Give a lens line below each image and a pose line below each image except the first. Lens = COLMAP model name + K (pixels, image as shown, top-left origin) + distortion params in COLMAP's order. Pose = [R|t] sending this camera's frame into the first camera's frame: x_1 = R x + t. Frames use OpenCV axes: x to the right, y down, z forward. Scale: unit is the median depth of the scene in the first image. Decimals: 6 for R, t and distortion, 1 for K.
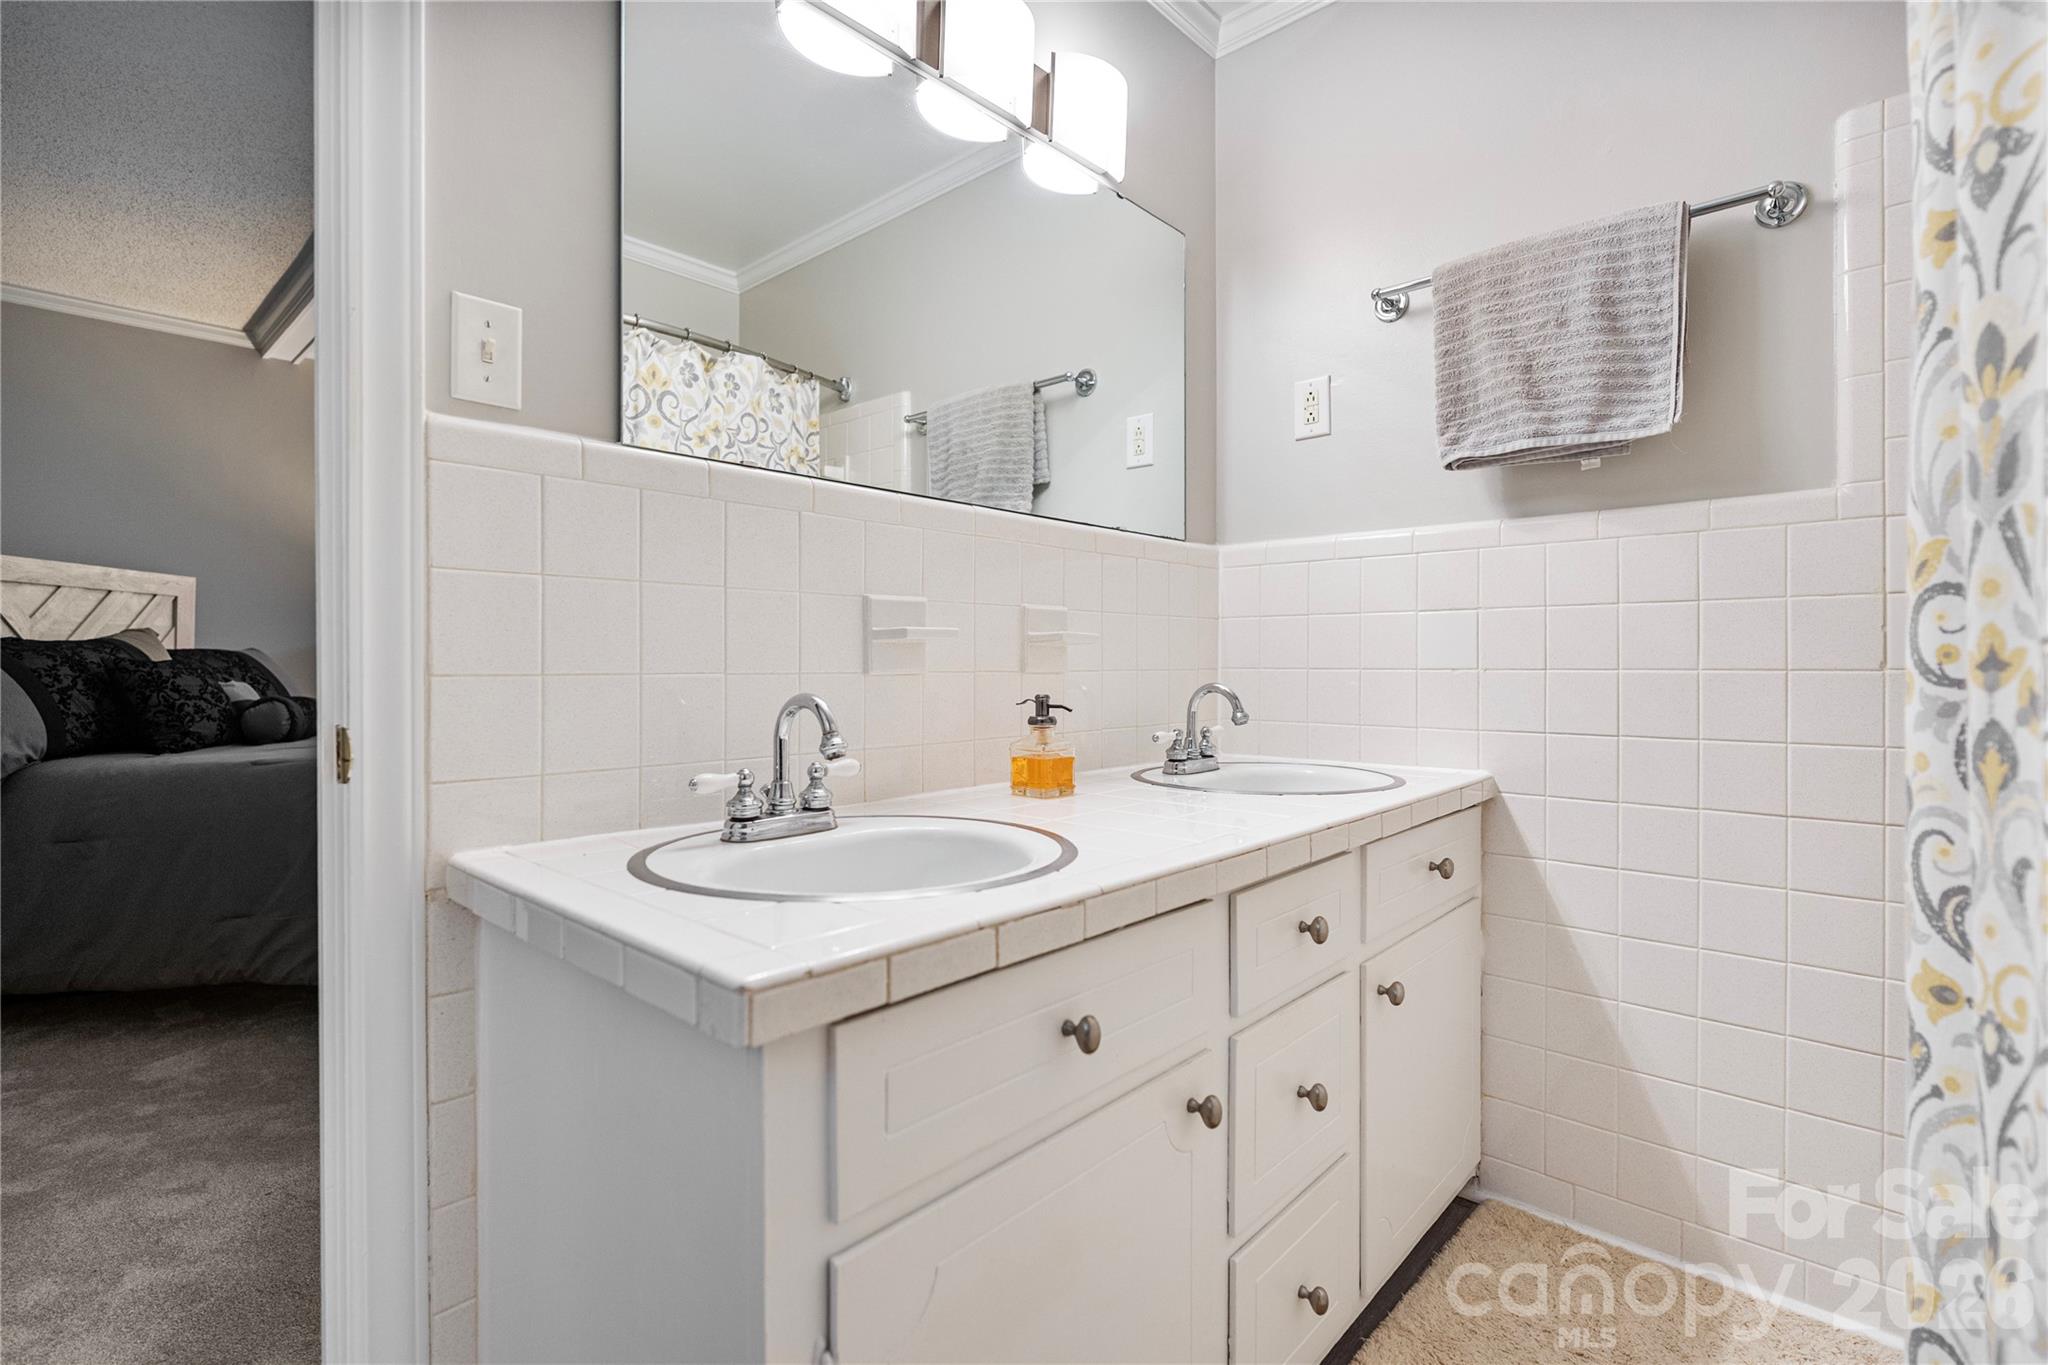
lens RADIAL K [[945.2, 0, 1025.1], [0, 945.2, 666.8], [0, 0, 1]] dist [-0.007915, 0.000198]
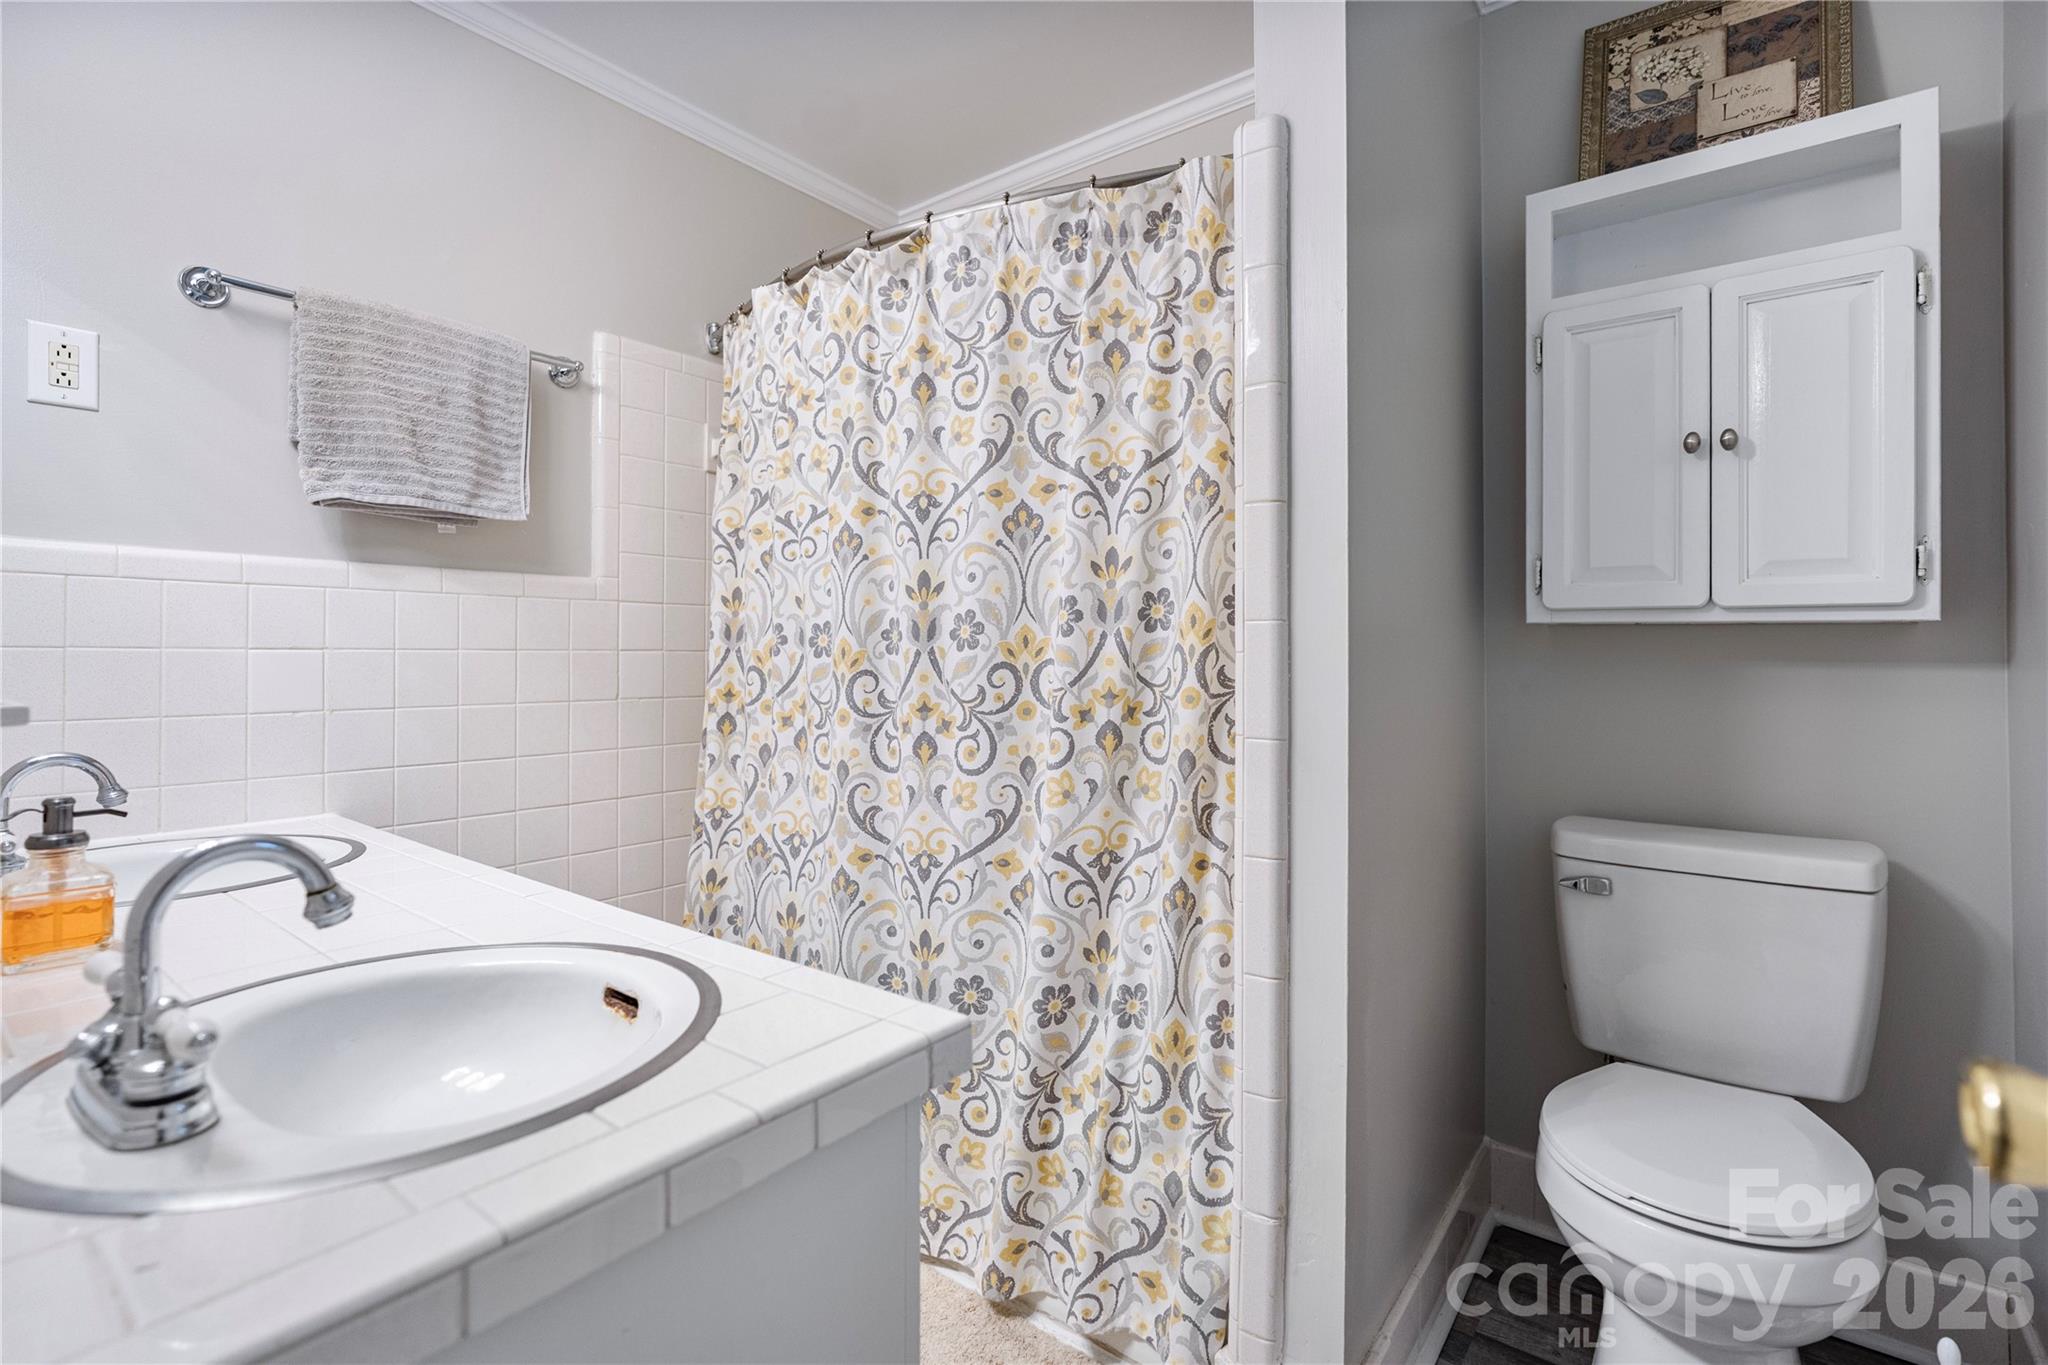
lens RADIAL K [[945.2, 0, 1014.6], [0, 945.2, 647.2], [0, 0, 1]] dist [-0.007915, 0.000198]
pose [[-0.081977, 0.008997, 0.996594, -0.642796], [0.001025, 0.999959, -0.008943, -0.062977], [-0.996634, 0.000288, -0.081983, 0.425274]]
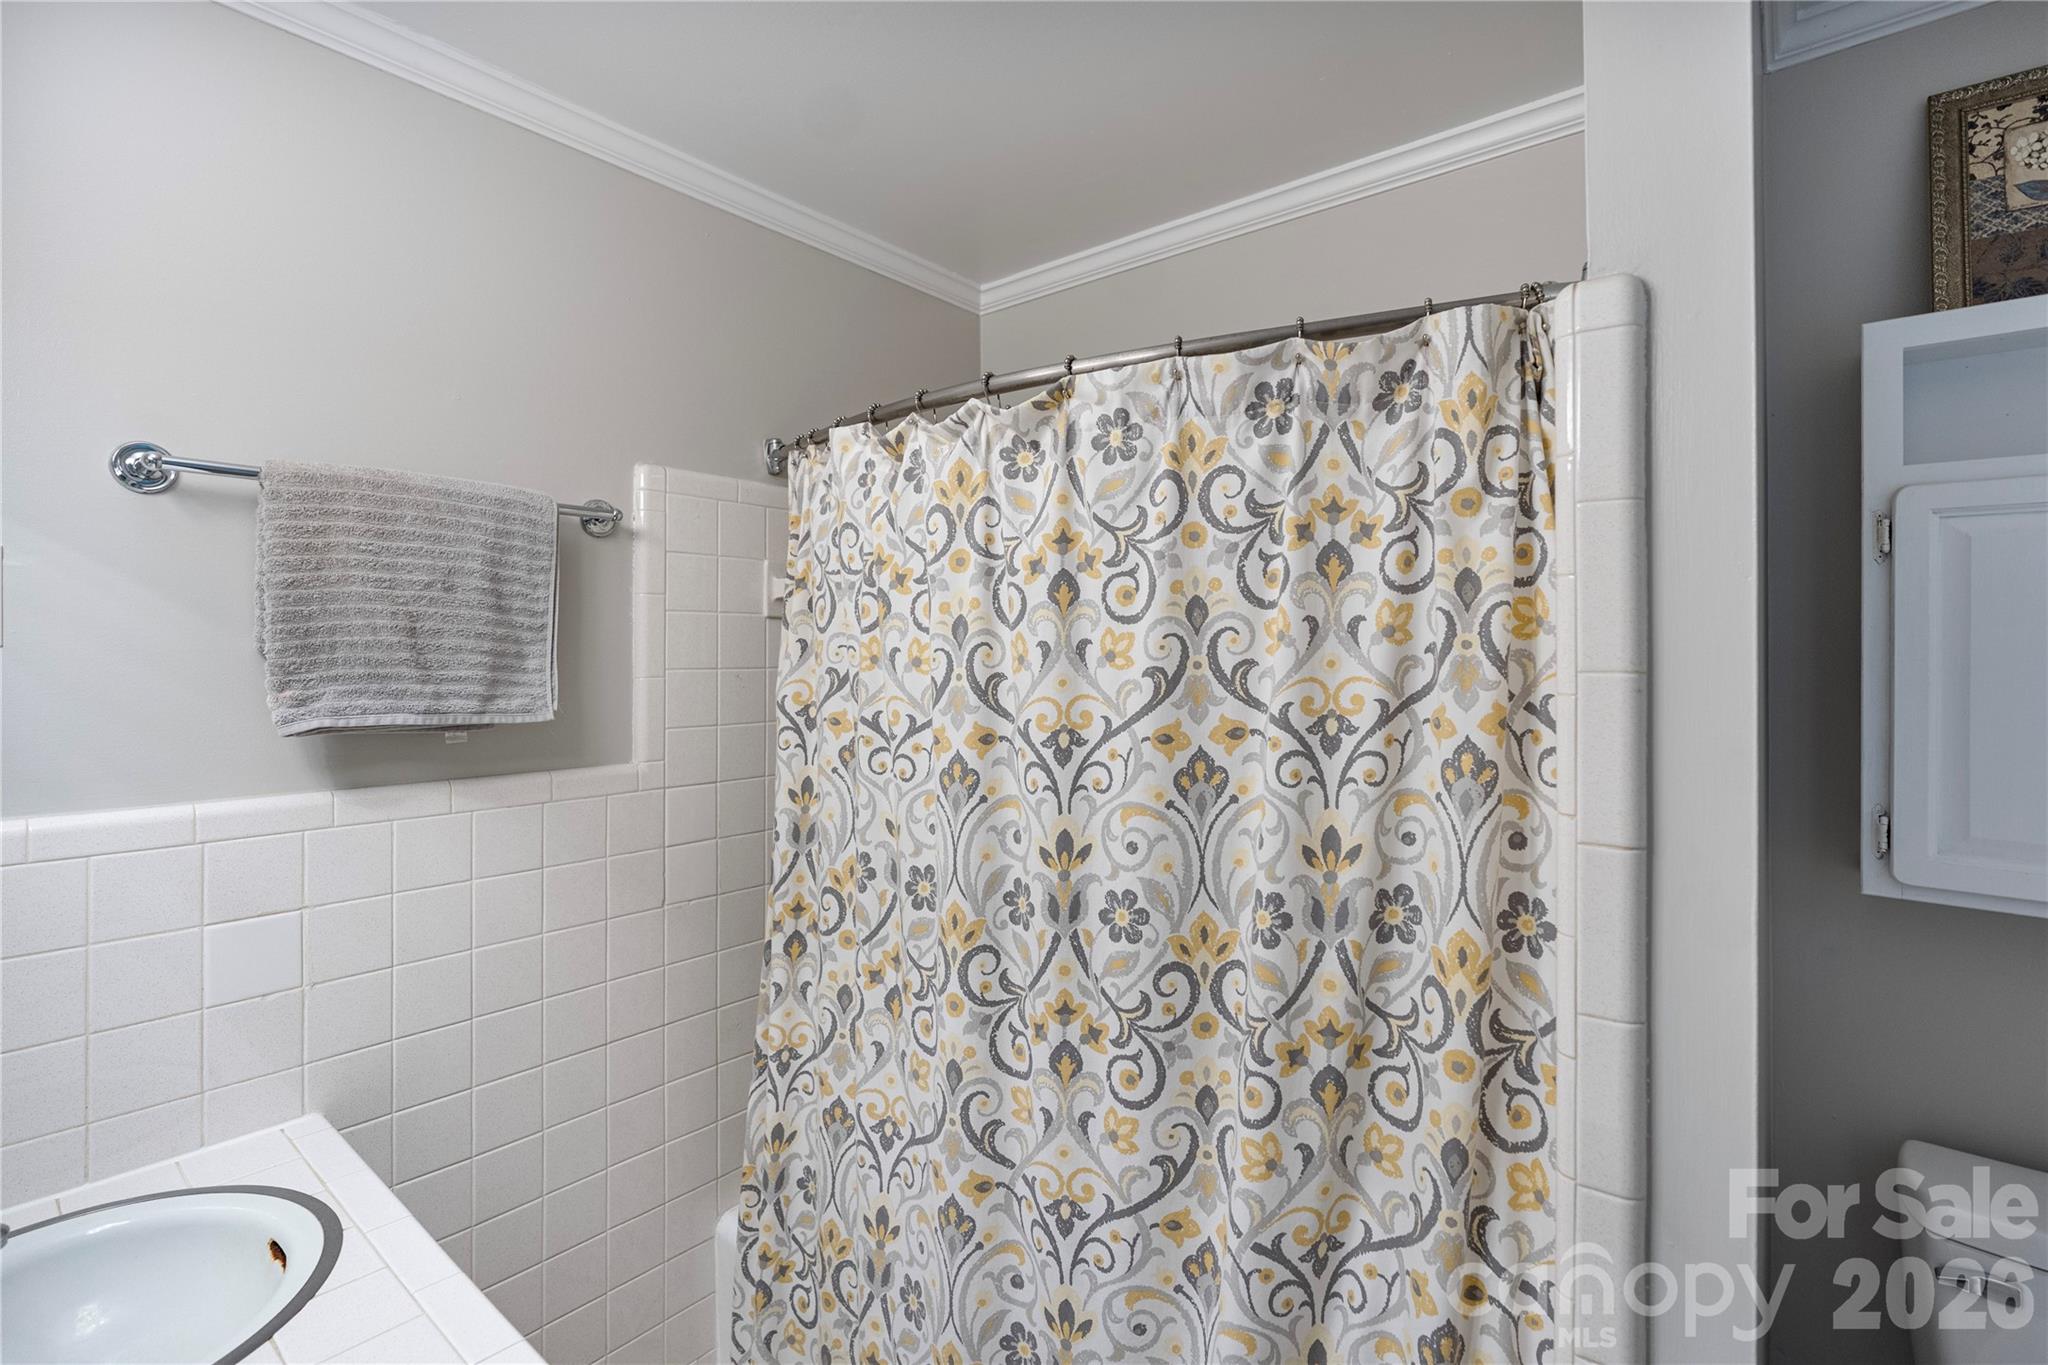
lens RADIAL K [[945.2, 0, 1012.8], [0, 945.2, 641.9], [0, 0, 1]] dist [-0.007915, 0.000198]
pose [[-0.048759, 0.007552, 0.998782, -0.377681], [0.000678, 0.999971, -0.007528, -0.320385], [-0.998810, 0.000310, -0.048763, 0.526313]]
